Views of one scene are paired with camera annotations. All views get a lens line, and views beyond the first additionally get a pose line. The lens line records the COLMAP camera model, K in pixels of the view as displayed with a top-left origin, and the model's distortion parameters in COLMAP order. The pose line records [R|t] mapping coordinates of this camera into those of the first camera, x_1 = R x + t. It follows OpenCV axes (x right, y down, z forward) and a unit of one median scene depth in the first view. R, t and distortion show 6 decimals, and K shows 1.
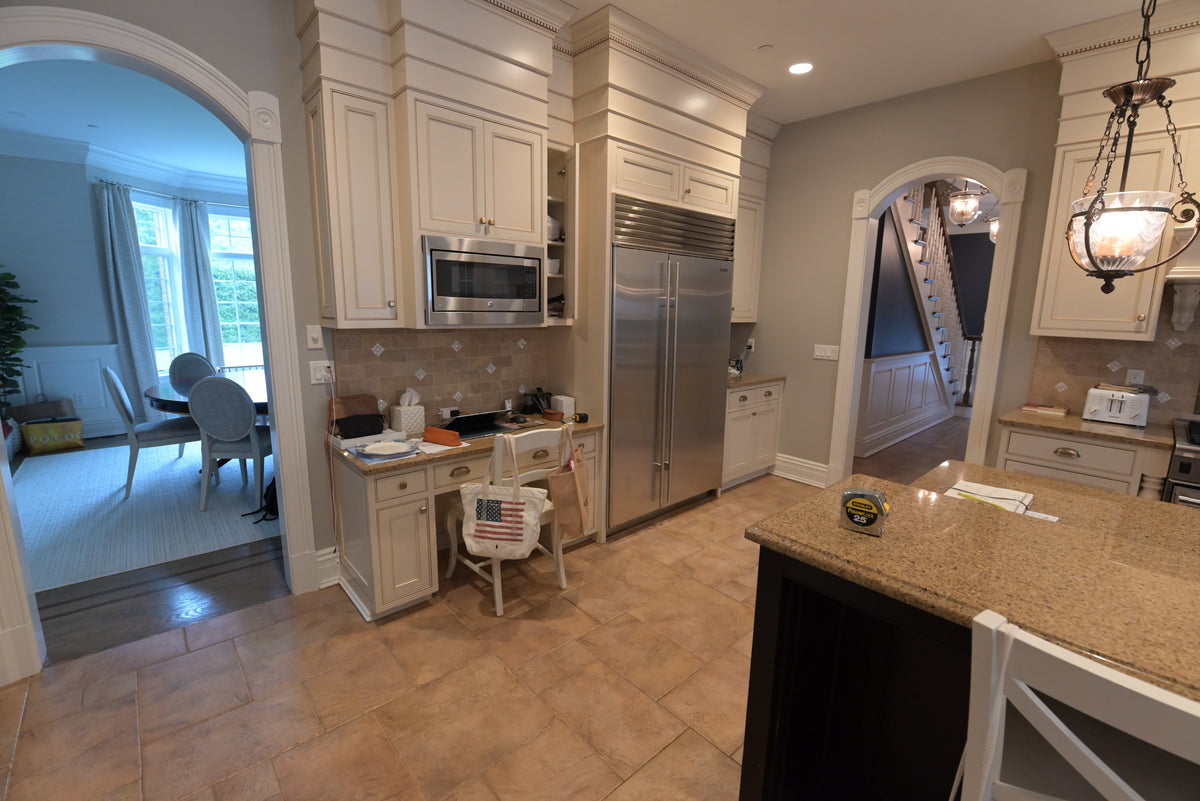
lens RADIAL K [[512.0, 0, 604.7], [0, 512.0, 397.6], [0, 0, 1]] dist [-0.013789, -0.006189]
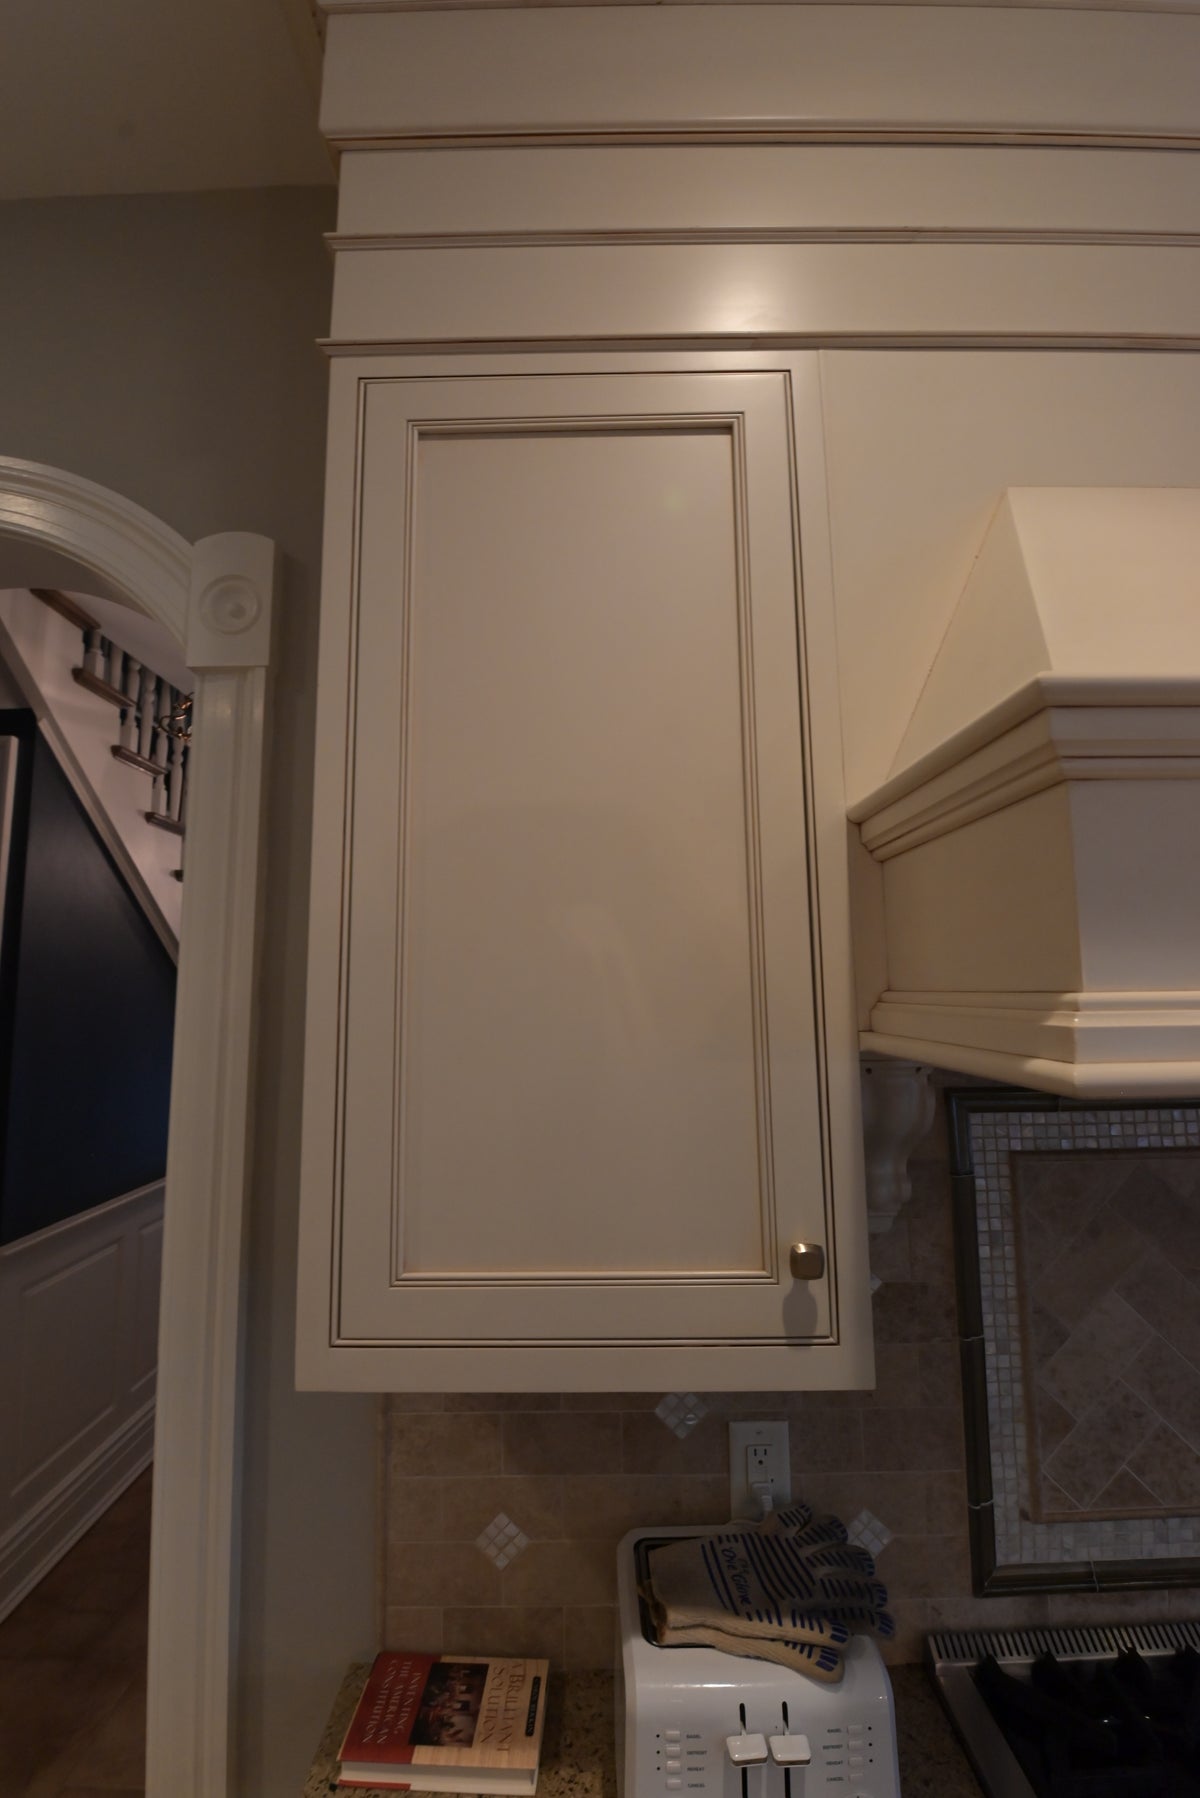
lens RADIAL K [[767.1, 0, 590.3], [0, 767.1, 895.7], [0, 0, 1]] dist [-0.013789, -0.006189]
pose [[0.673971, 0.066606, 0.735749, 0.771719], [0.152652, 0.961878, -0.226911, -0.217599], [-0.722814, 0.265245, 0.638110, 0.798357]]
